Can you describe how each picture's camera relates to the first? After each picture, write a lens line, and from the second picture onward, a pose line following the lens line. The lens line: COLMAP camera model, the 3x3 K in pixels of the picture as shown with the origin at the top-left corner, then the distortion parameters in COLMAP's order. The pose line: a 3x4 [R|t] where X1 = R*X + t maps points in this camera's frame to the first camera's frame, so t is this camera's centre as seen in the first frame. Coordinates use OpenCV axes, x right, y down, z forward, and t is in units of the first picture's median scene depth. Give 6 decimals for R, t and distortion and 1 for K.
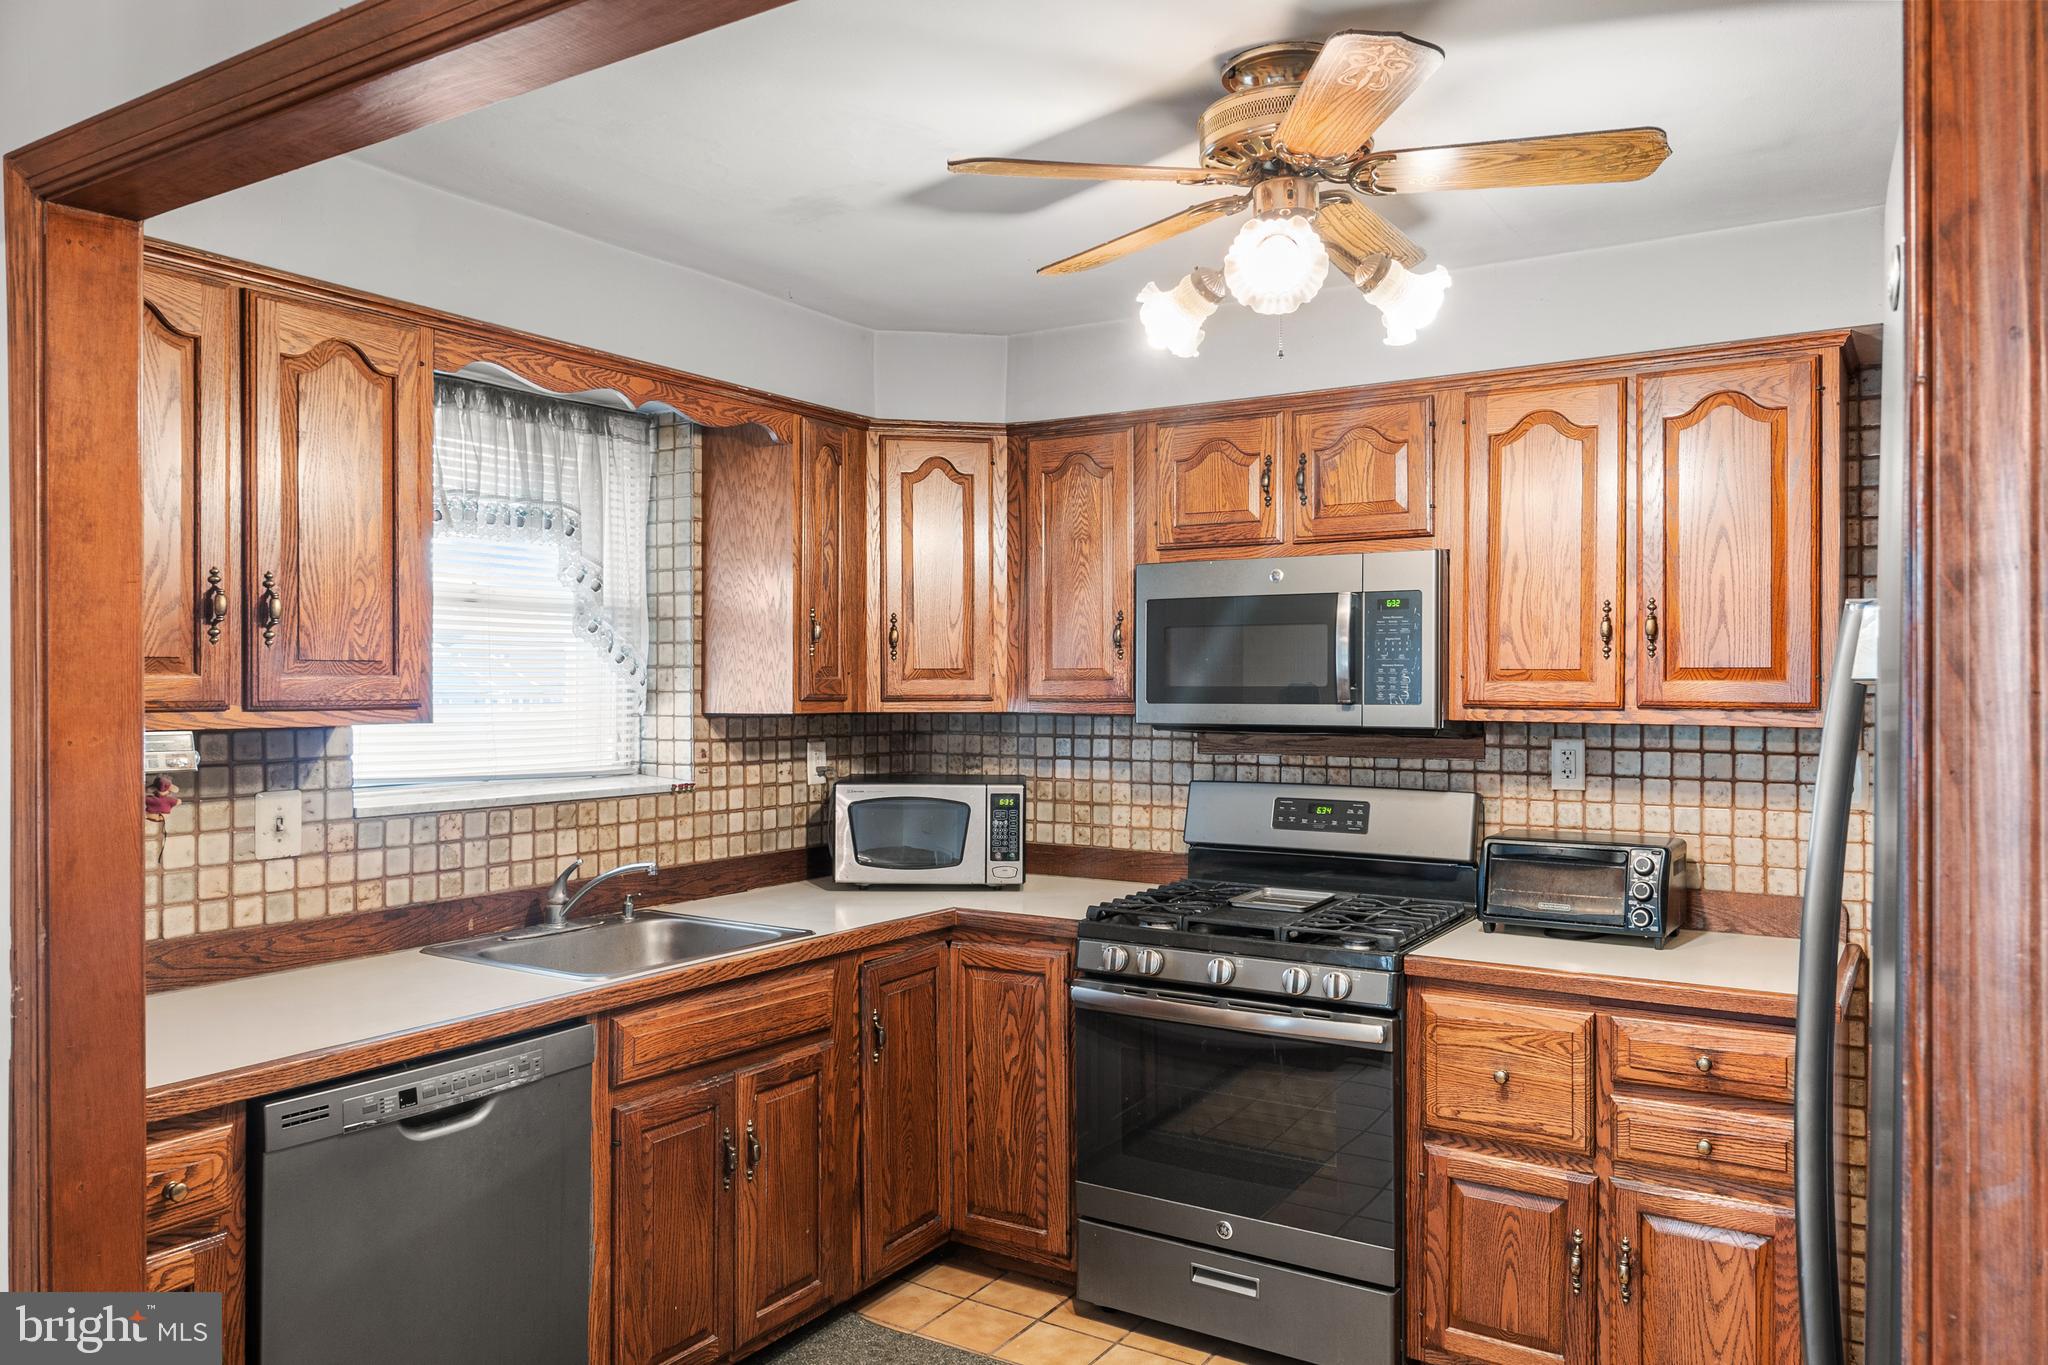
lens RADIAL K [[1431.1, 0, 1024.0], [0, 1431.1, 682.5], [0, 0, 1]] dist [-0.006532, 0.000779]
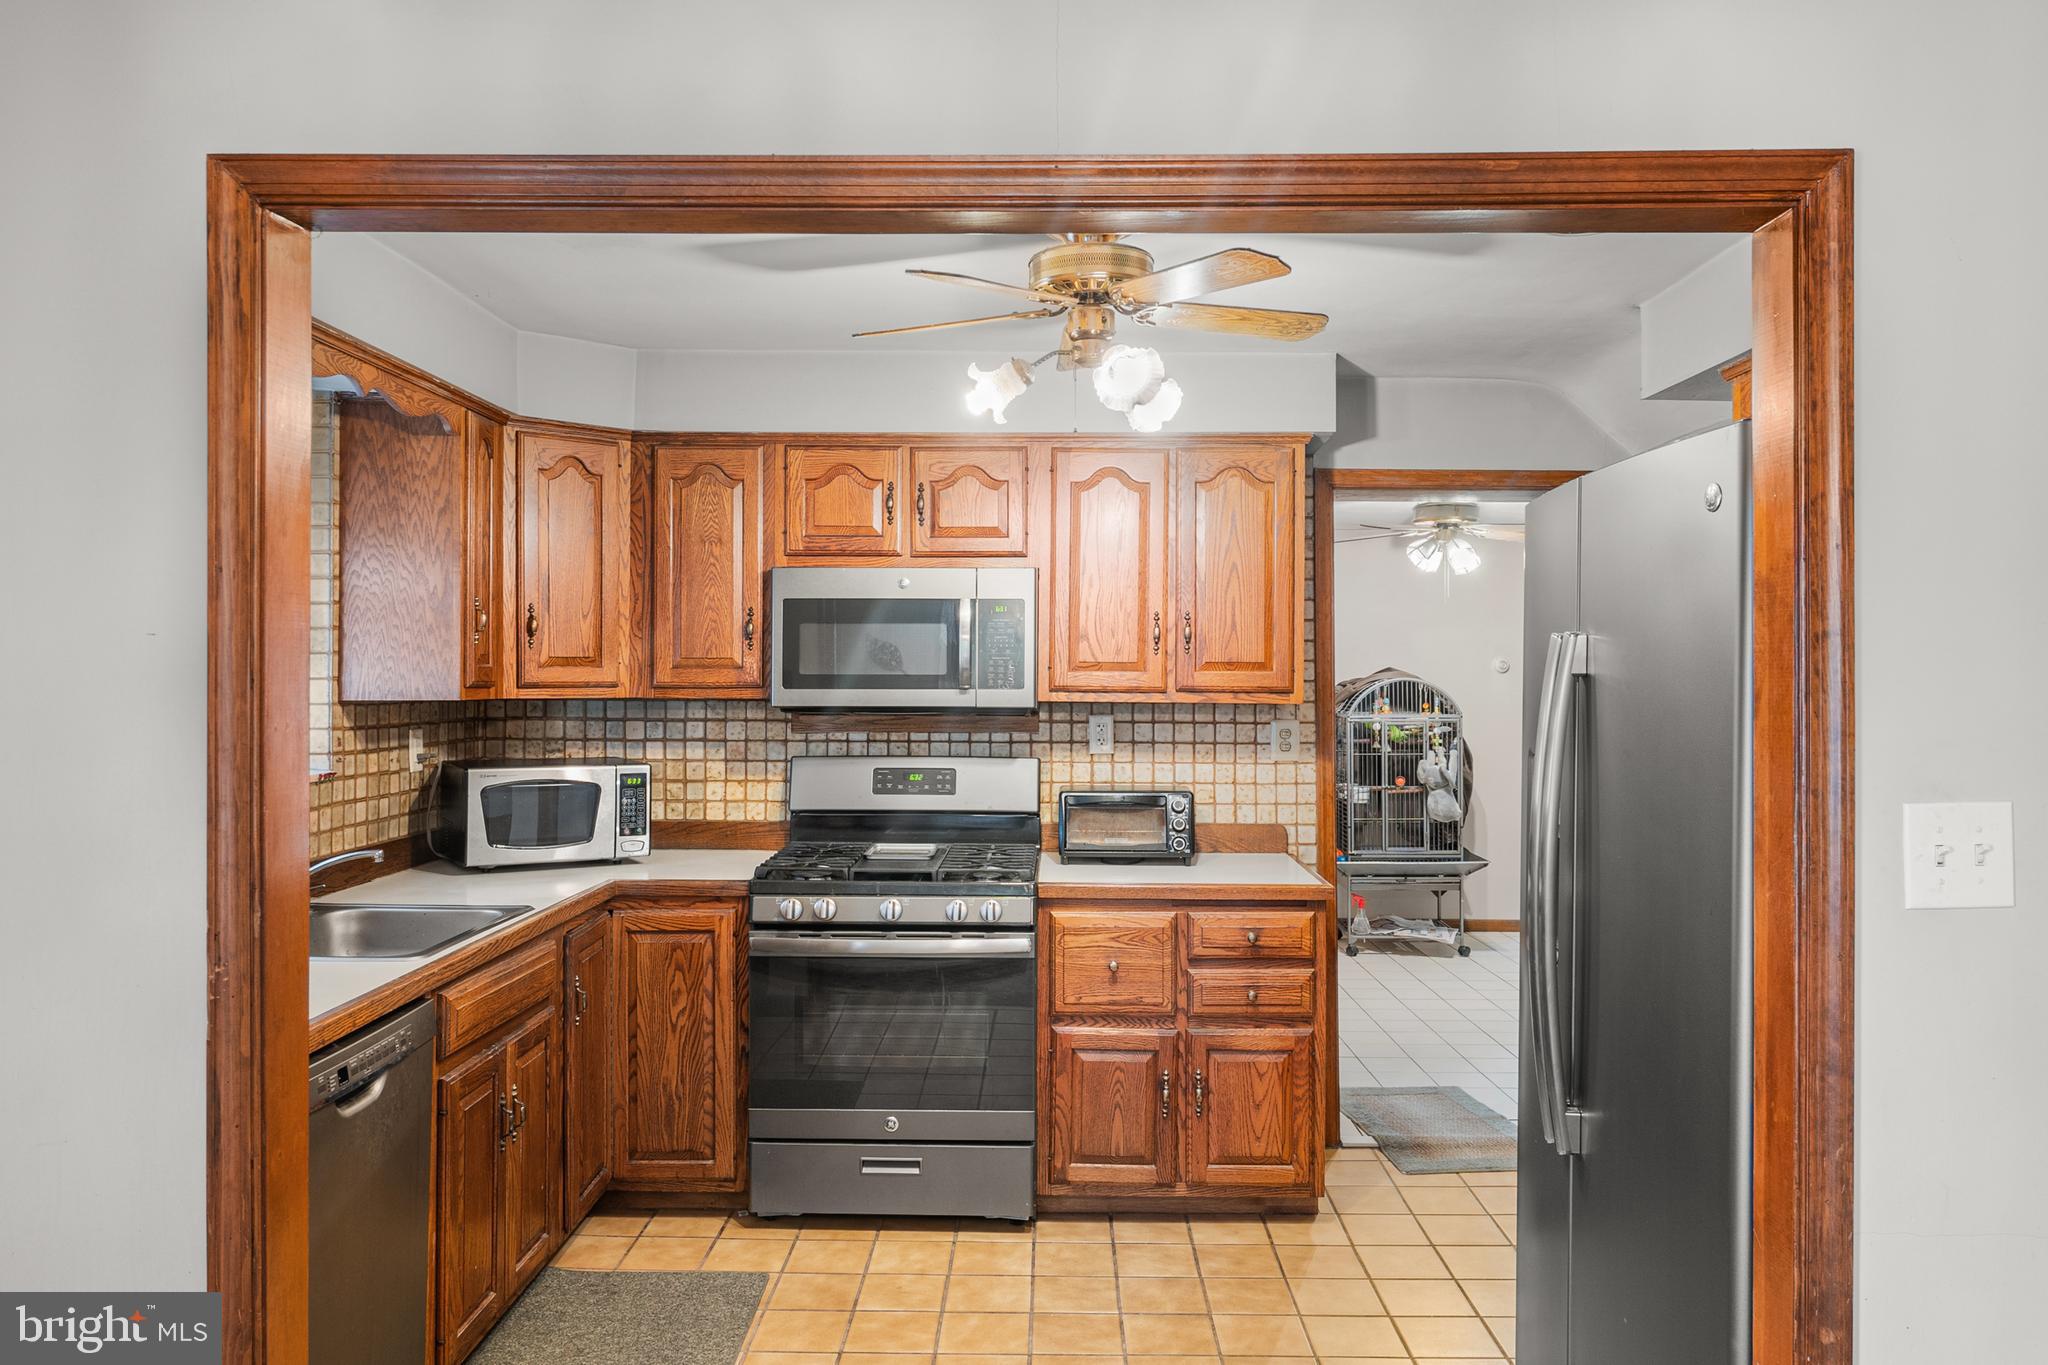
lens RADIAL K [[1445.5, 0, 1026.5], [0, 1445.5, 668.0], [0, 0, 1]] dist [-0.002180, 0.000512]
pose [[0.851309, 0.004364, 0.524647, -0.372540], [-0.004271, 0.999990, -0.001388, -0.001592], [-0.524648, -0.001059, 0.851319, -0.092720]]
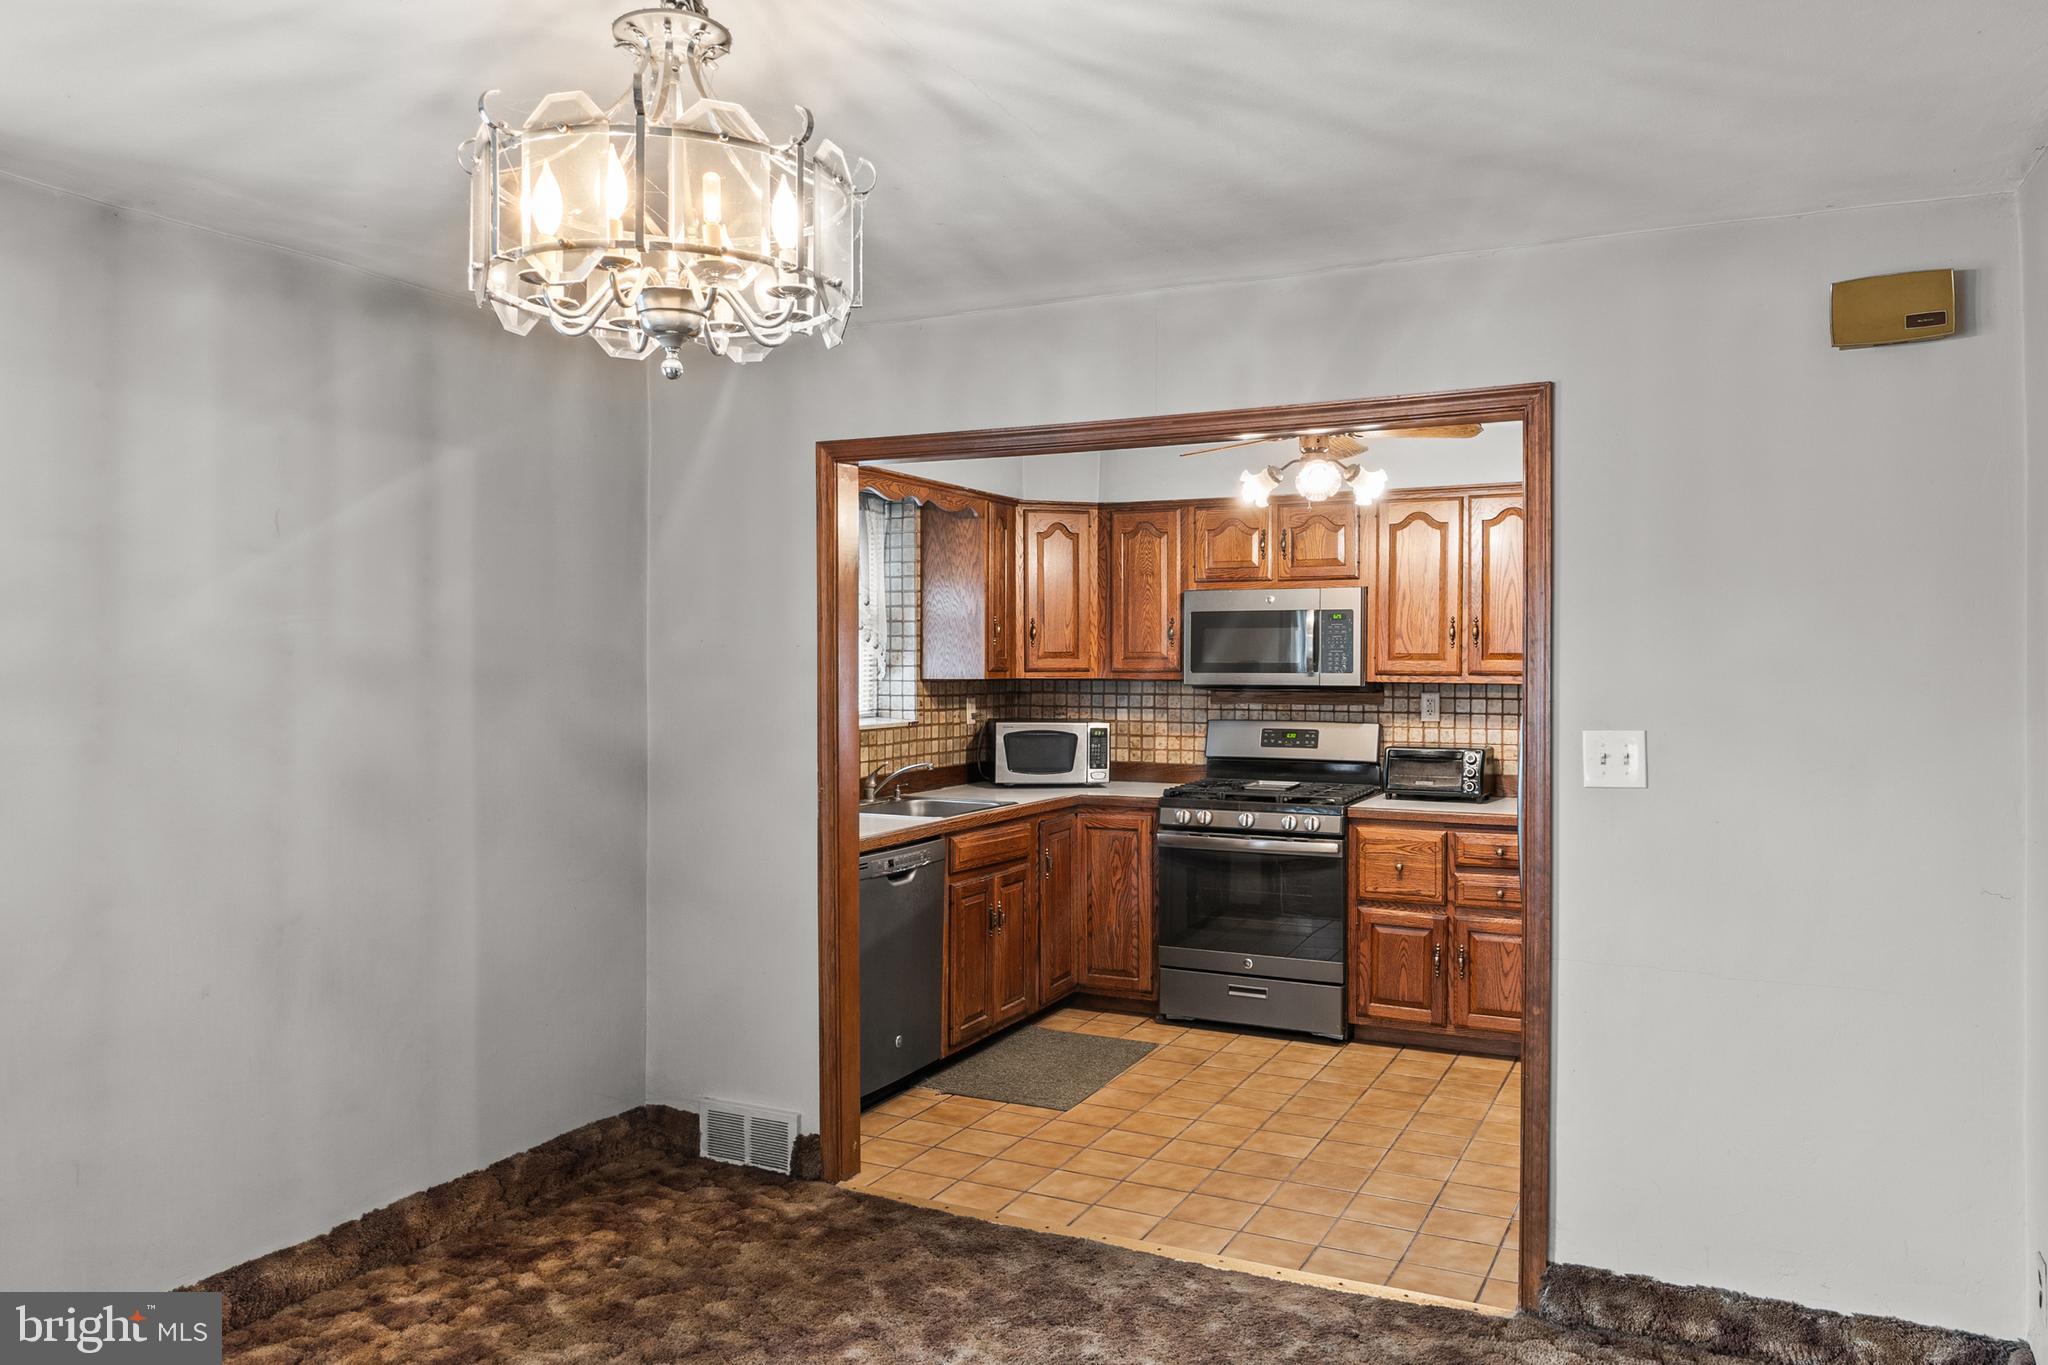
lens RADIAL K [[1445.5, 0, 1026.5], [0, 1445.5, 668.0], [0, 0, 1]] dist [-0.002180, 0.000512]
pose [[0.994166, -0.000095, 0.107864, -0.307717], [-0.000680, 0.999974, 0.007144, -0.003439], [-0.107862, -0.007175, 0.994140, -0.719764]]
